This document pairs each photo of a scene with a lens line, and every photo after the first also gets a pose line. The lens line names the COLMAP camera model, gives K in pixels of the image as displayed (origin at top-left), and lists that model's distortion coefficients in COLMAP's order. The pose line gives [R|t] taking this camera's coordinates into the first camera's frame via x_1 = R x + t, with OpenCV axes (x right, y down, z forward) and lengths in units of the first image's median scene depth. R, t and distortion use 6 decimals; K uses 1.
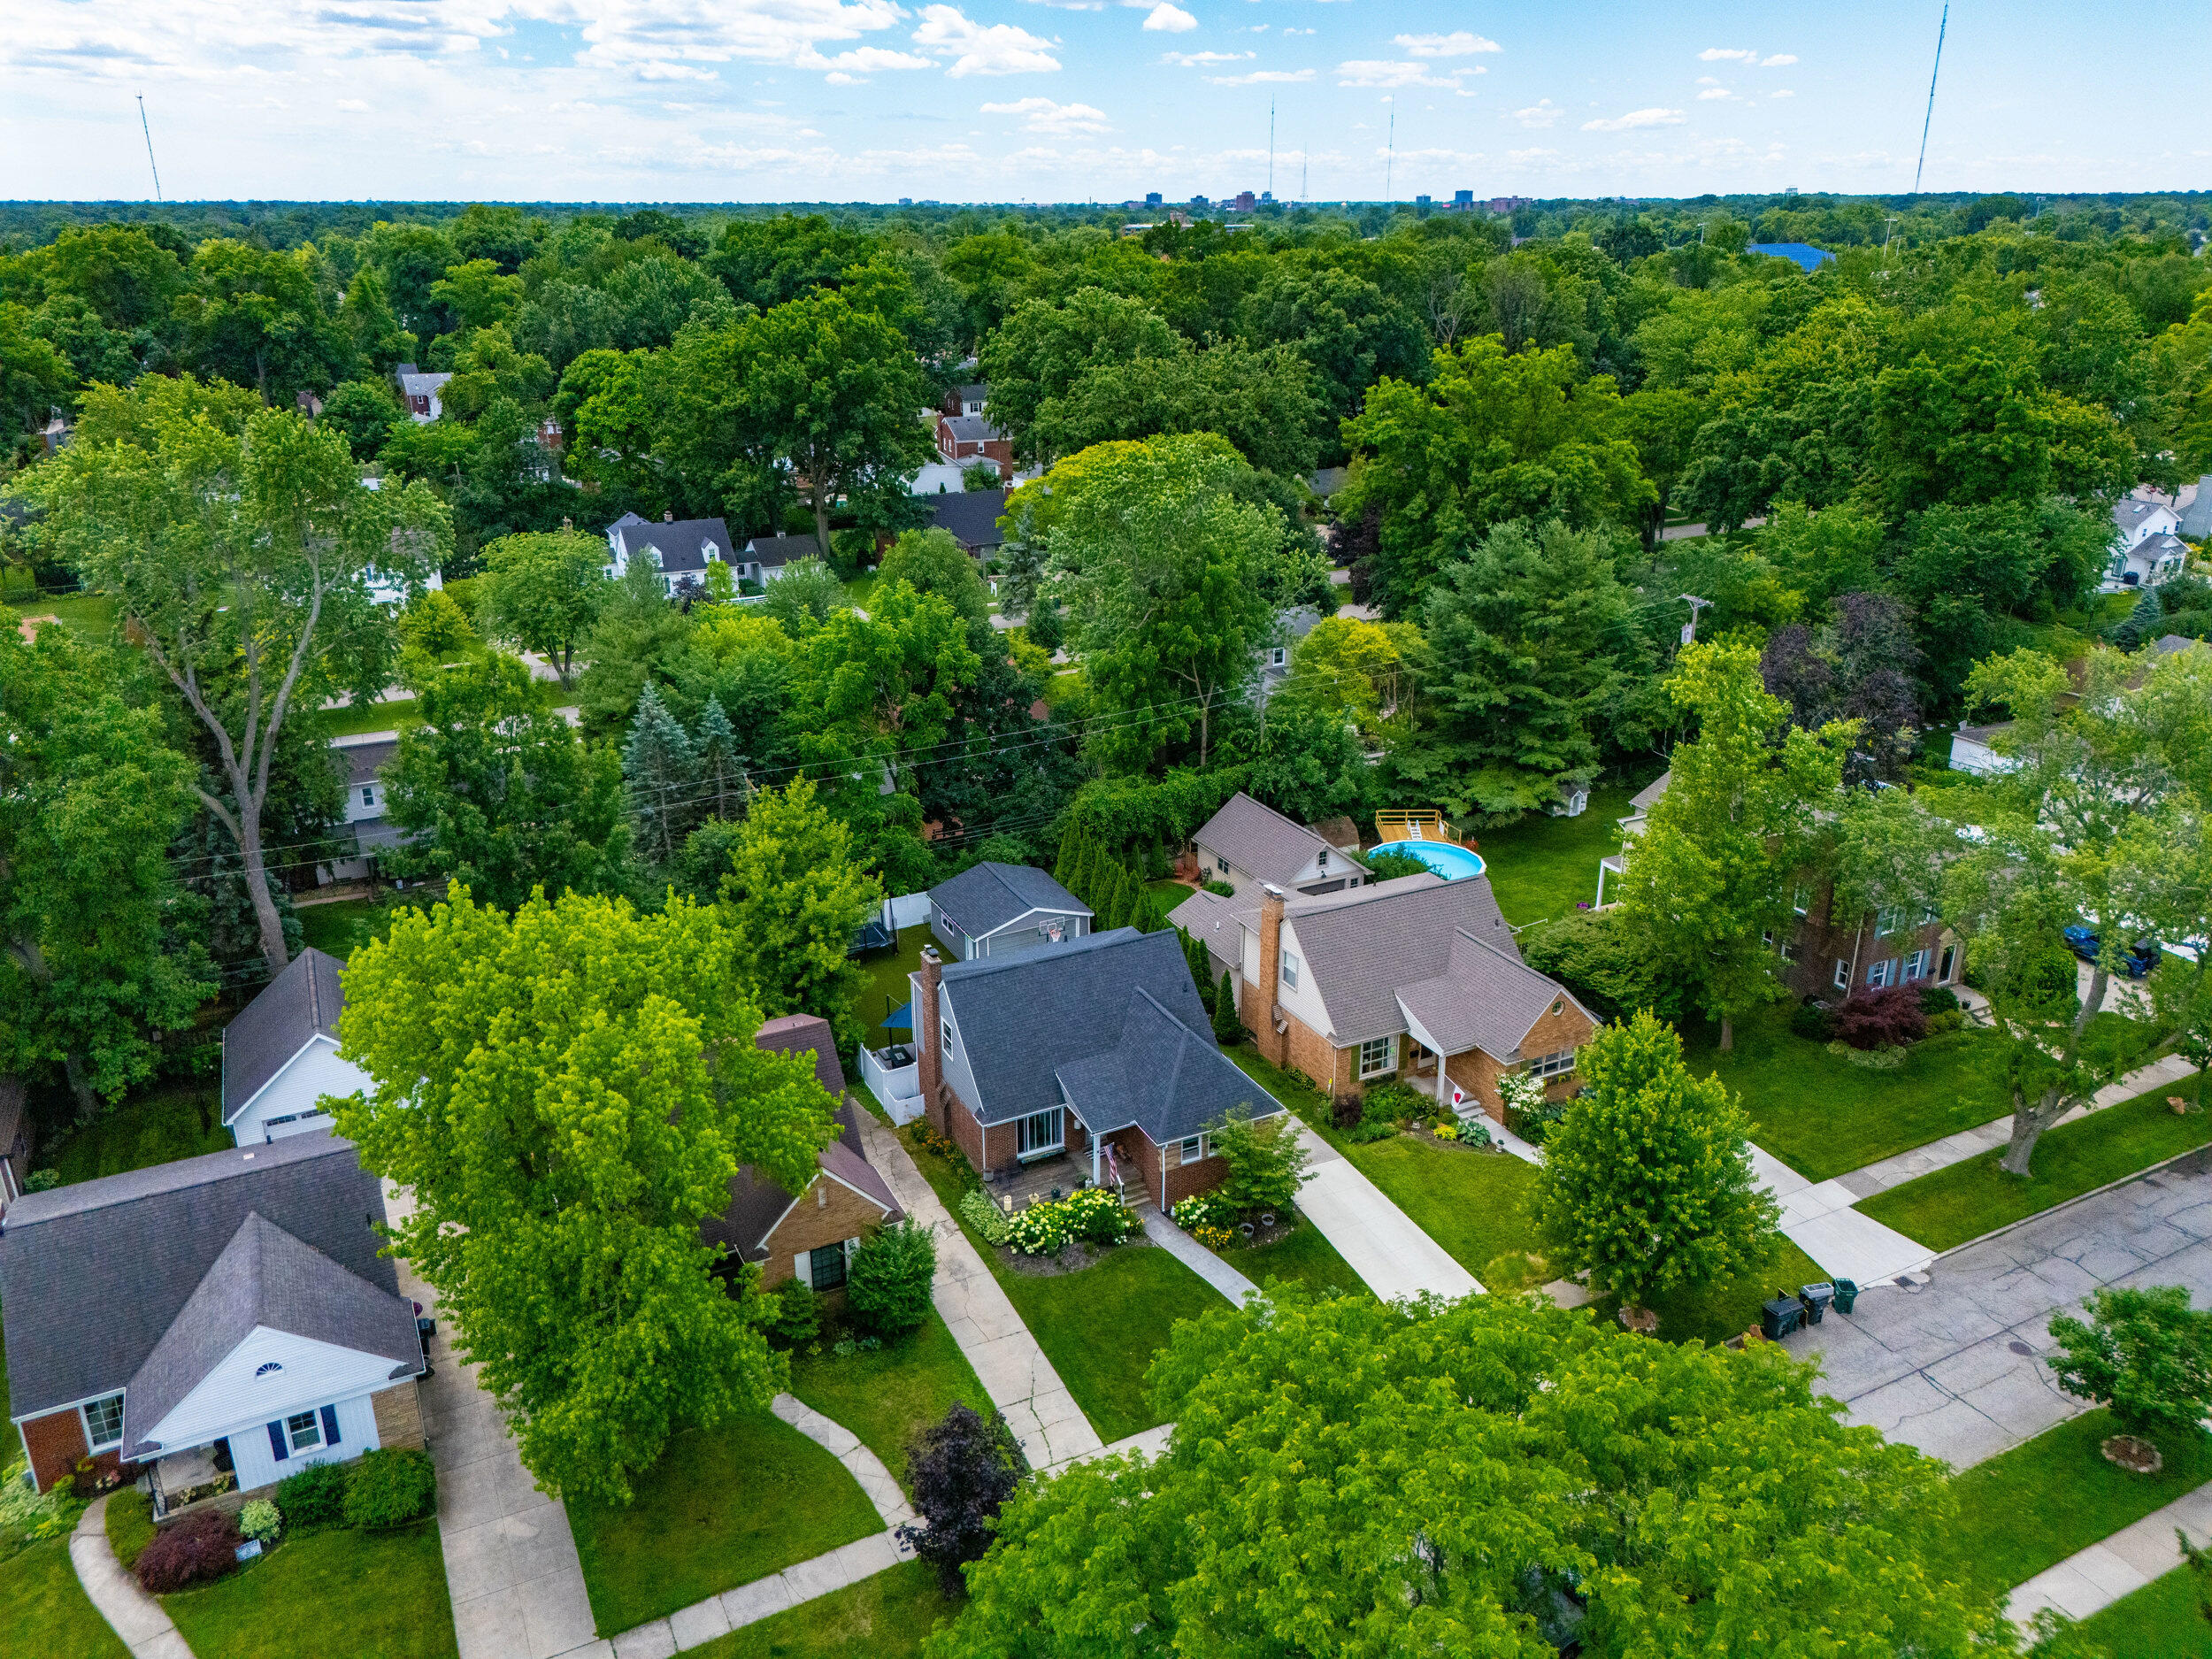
lens RADIAL K [[1627.5, 0, 1106.0], [0, 1627.5, 829.5], [0, 0, 1]] dist [0.059050, -0.051552]
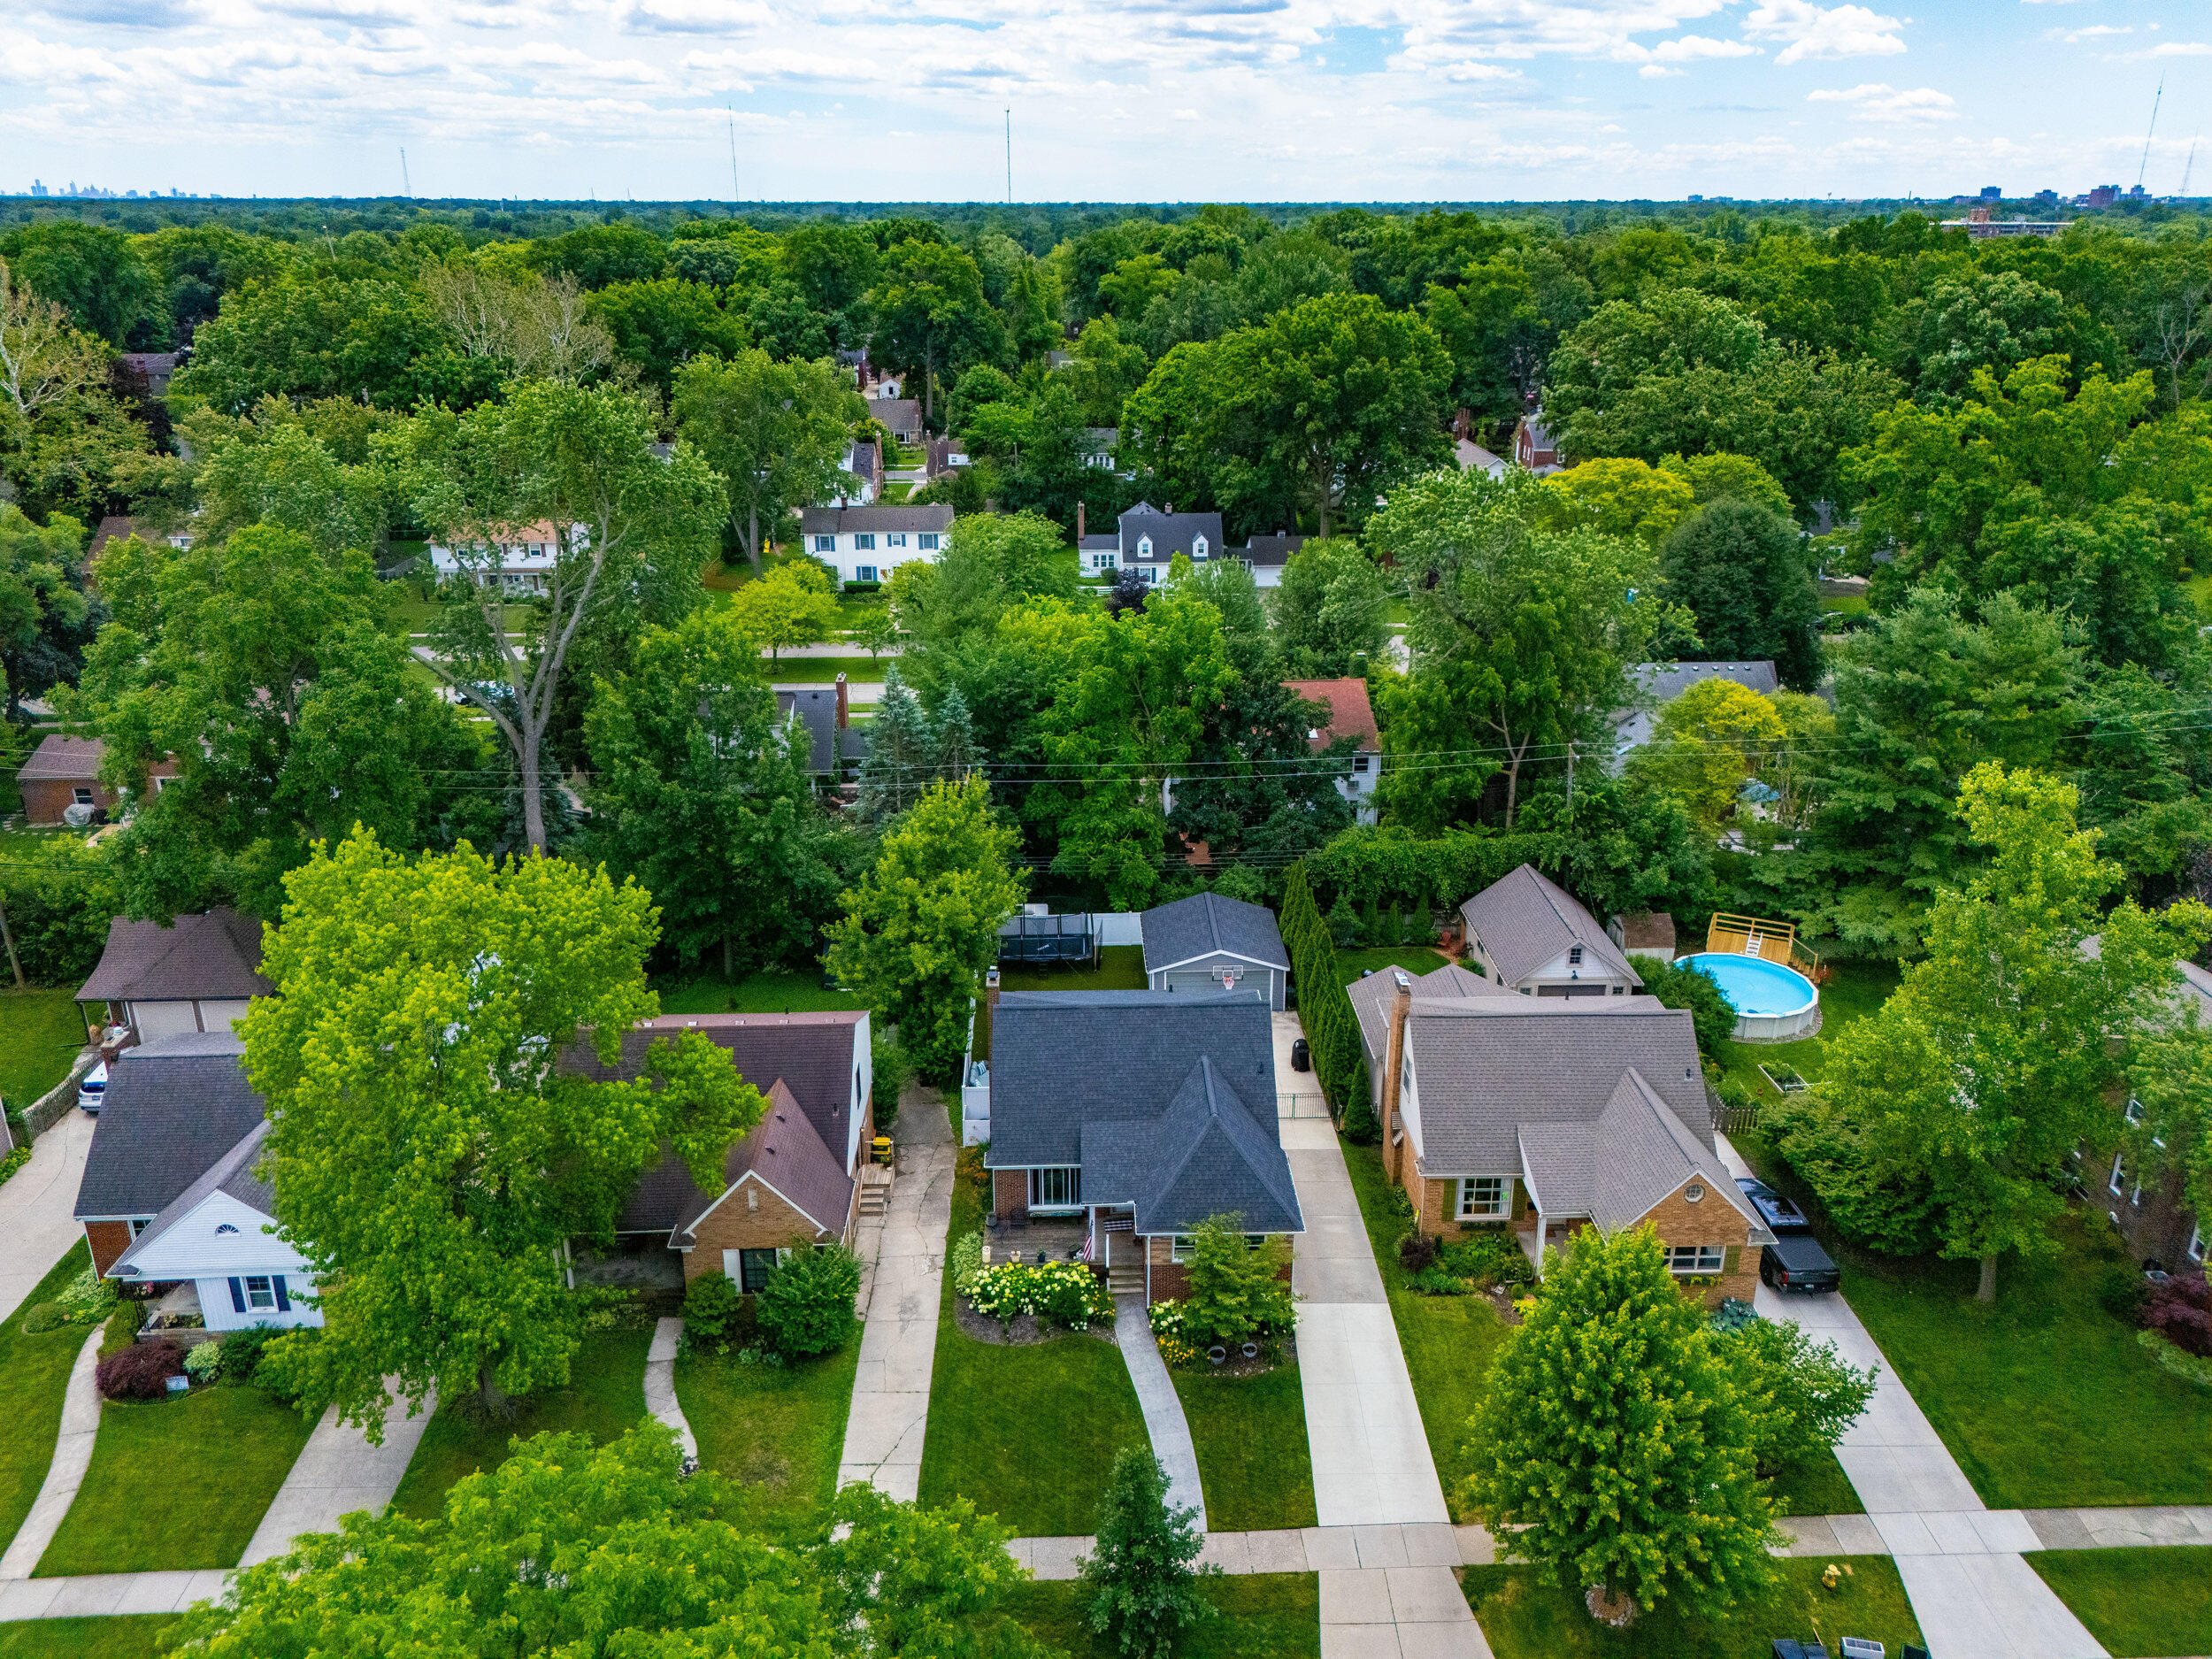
lens RADIAL K [[1627.5, 0, 1106.0], [0, 1627.5, 829.5], [0, 0, 1]] dist [0.059050, -0.051552]
pose [[0.905460, 0.154282, -0.395399, 0.239552], [-0.153941, 0.987535, 0.032807, -0.038192], [0.395532, 0.031163, 0.917924, 0.112132]]
